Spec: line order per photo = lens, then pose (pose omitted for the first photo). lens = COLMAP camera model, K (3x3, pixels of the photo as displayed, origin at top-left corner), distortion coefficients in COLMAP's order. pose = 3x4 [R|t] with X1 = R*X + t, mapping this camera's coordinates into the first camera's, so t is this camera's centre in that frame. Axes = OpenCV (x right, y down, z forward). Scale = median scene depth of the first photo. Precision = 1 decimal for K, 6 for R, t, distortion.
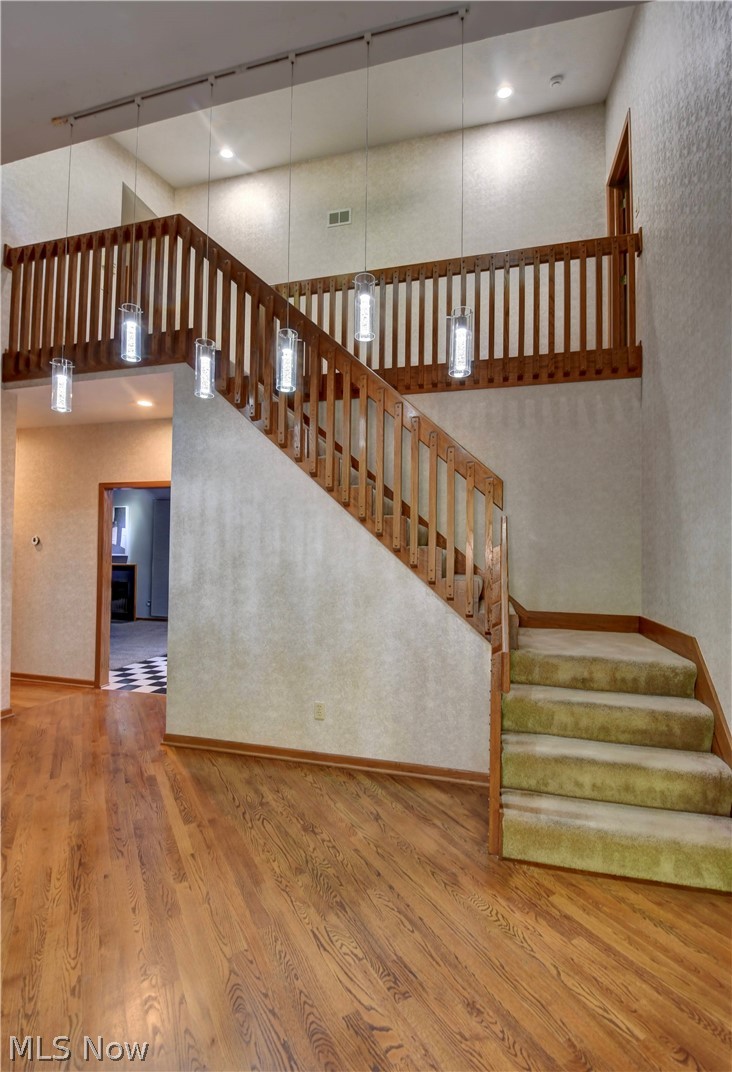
lens RADIAL K [[484.2, 0, 370.5], [0, 484.2, 543.3], [0, 0, 1]] dist [-0.010270, -0.006822]
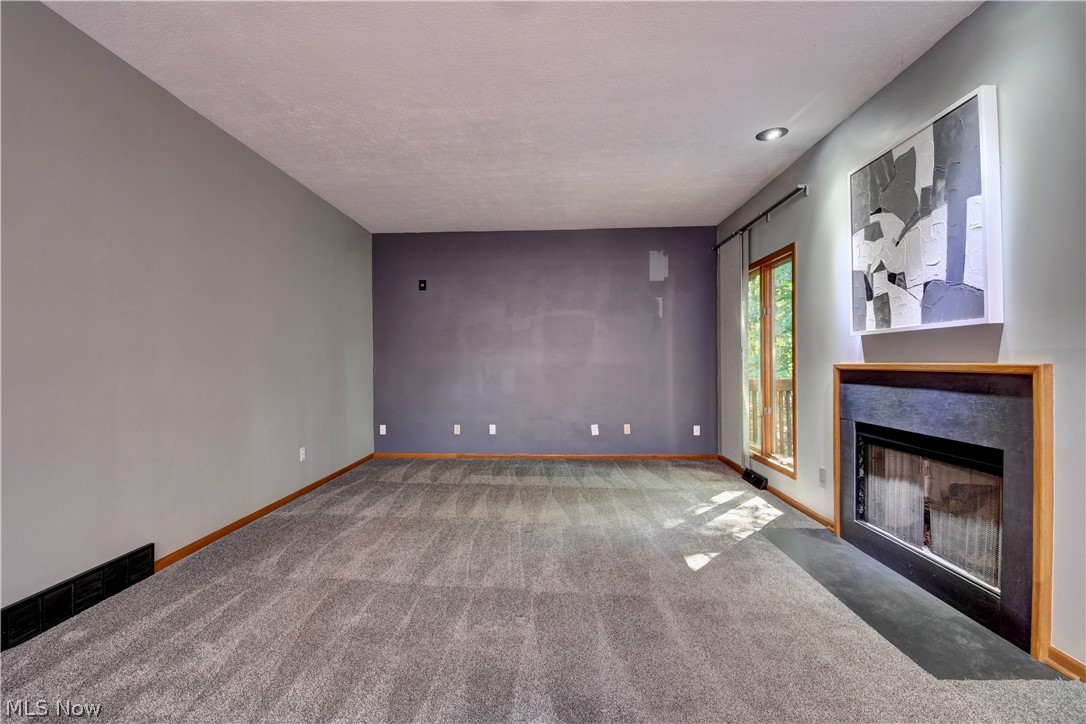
lens RADIAL K [[476.4, 0, 542.2], [0, 476.4, 360.7], [0, 0, 1]] dist [-0.011771, -0.006505]
pose [[0.227605, -0.011815, -0.973682, -0.352959], [0.028732, 0.999572, -0.005413, 0.037495], [0.973330, -0.026744, 0.227847, 0.762874]]
